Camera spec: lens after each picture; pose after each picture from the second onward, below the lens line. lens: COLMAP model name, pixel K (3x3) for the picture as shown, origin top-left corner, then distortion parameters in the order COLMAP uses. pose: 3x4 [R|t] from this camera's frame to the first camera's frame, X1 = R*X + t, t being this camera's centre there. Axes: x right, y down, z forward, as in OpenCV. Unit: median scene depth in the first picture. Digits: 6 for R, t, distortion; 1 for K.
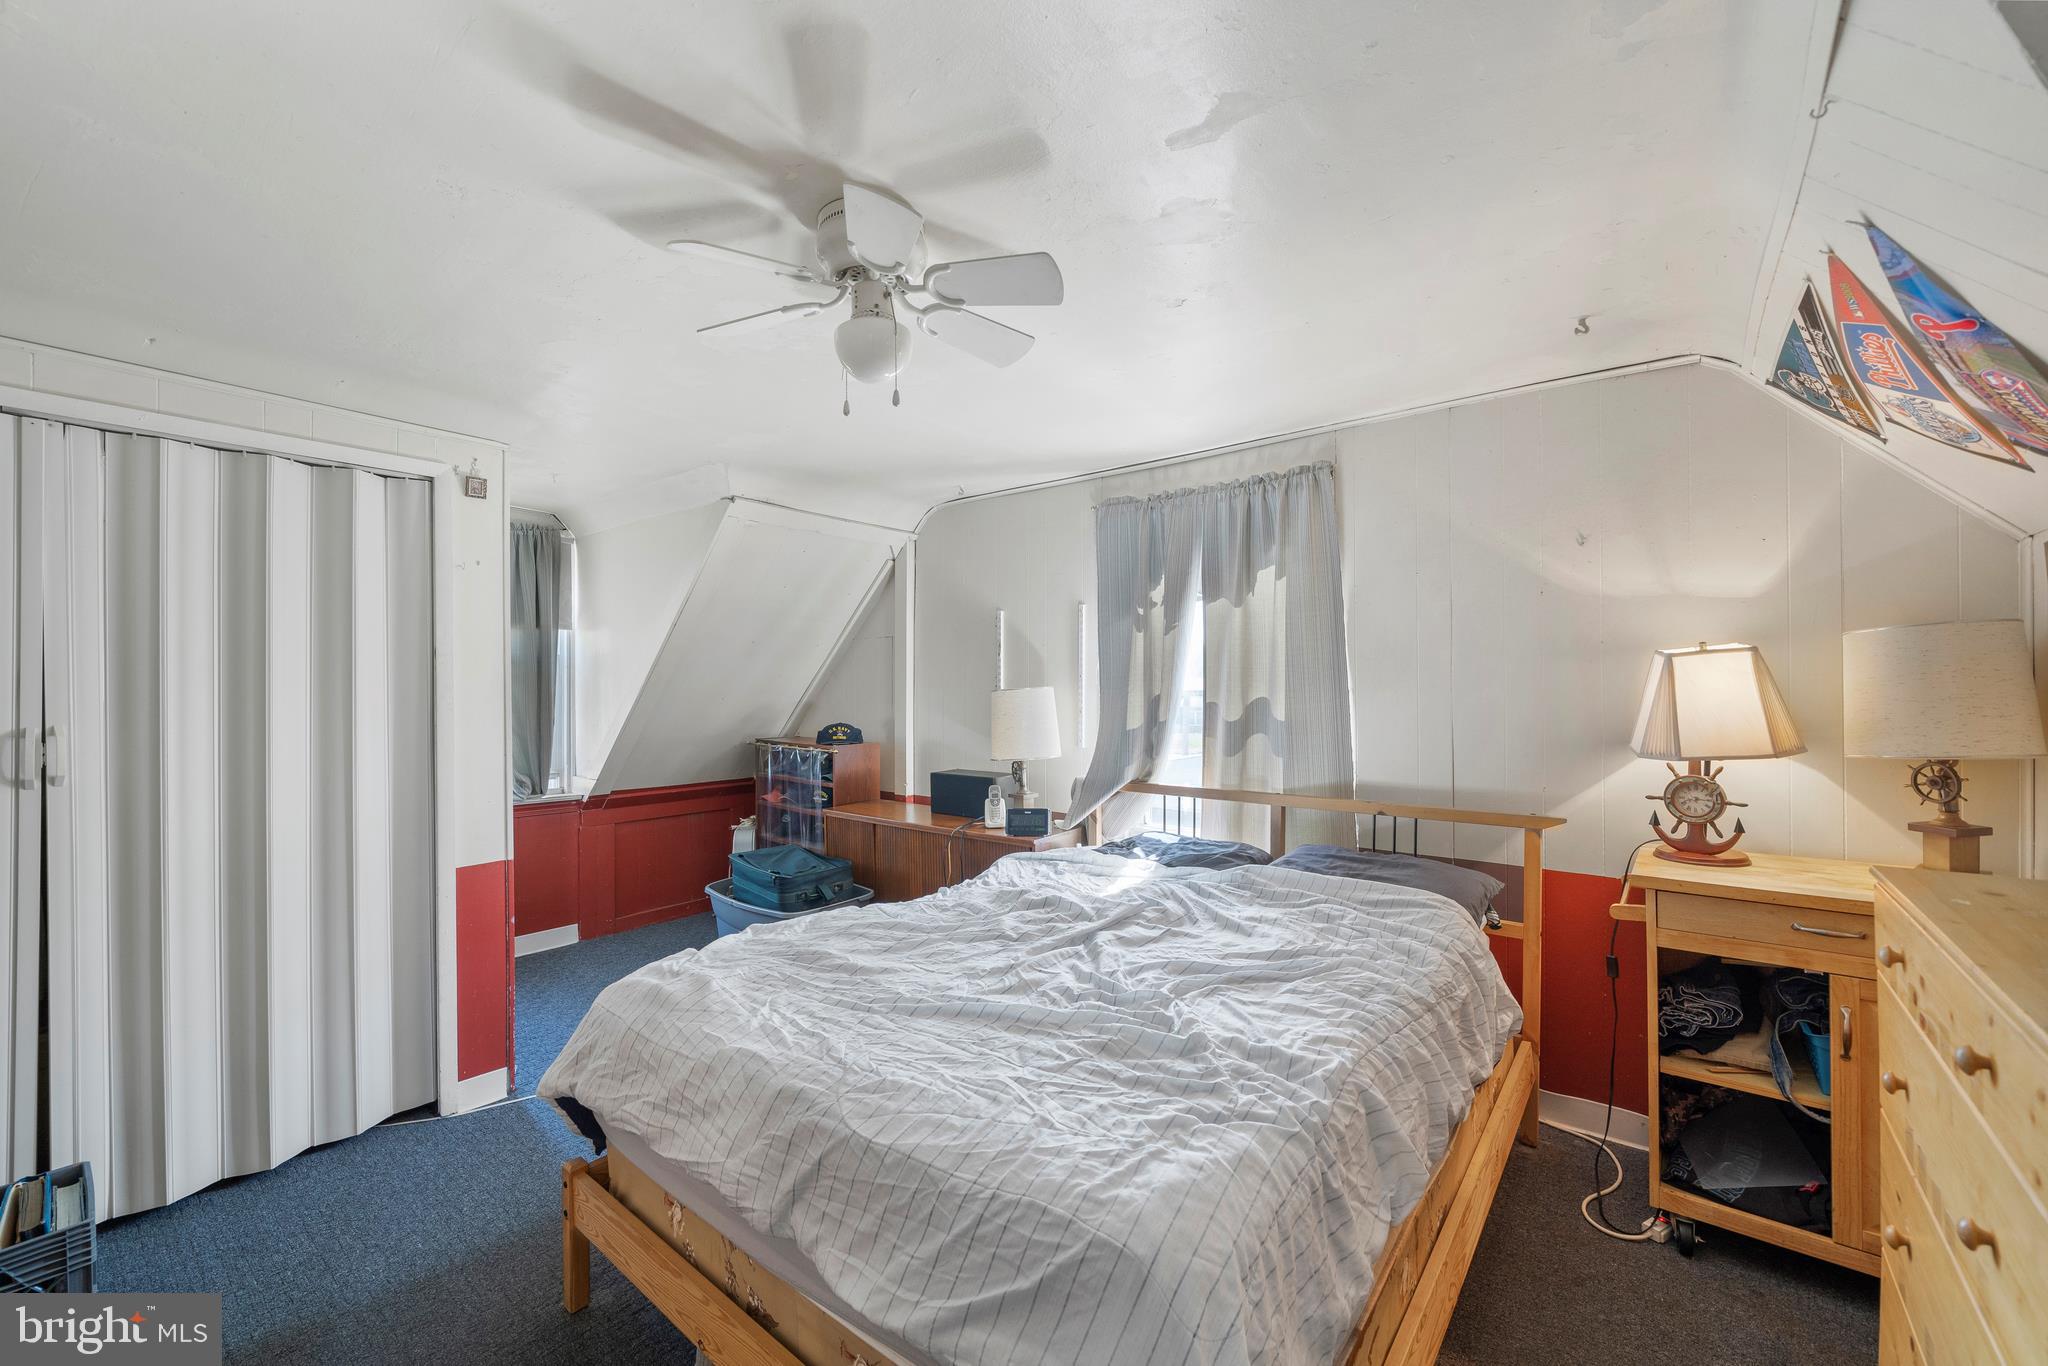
lens RADIAL K [[810.8, 0, 1023.8], [0, 810.8, 668.7], [0, 0, 1]] dist [-0.000494, -0.000133]
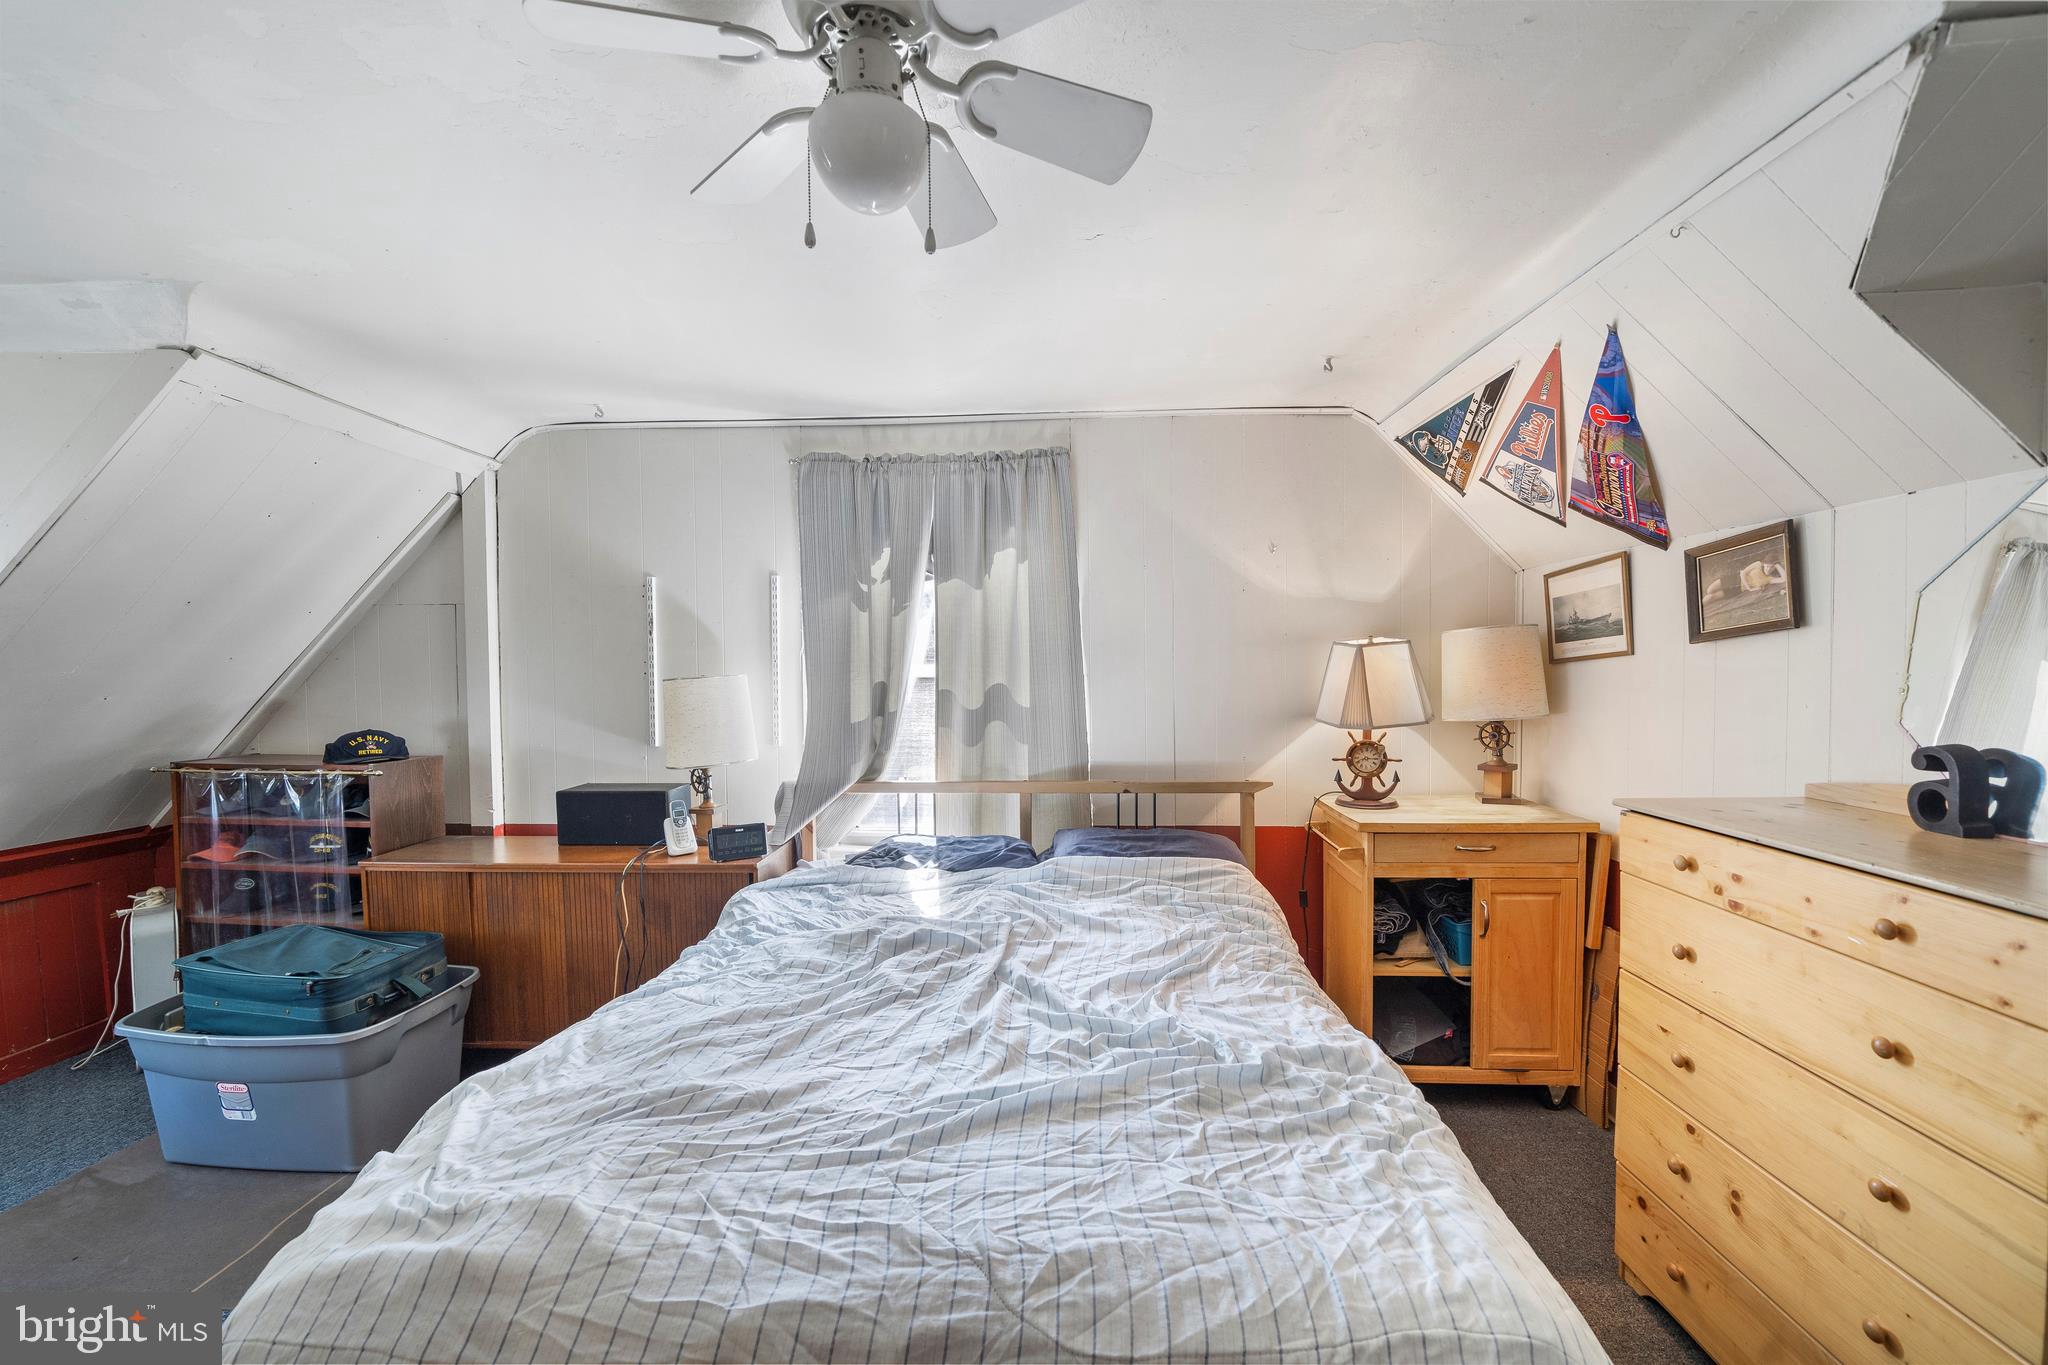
lens RADIAL K [[802.2, 0, 1024.0], [0, 802.2, 682.5], [0, 0, 1]] dist [-0.001196, -0.000338]
pose [[0.809359, -0.012149, 0.587189, -0.312771], [-0.007973, 0.999467, 0.031669, 0.004760], [-0.587260, -0.030313, 0.808830, 0.264125]]
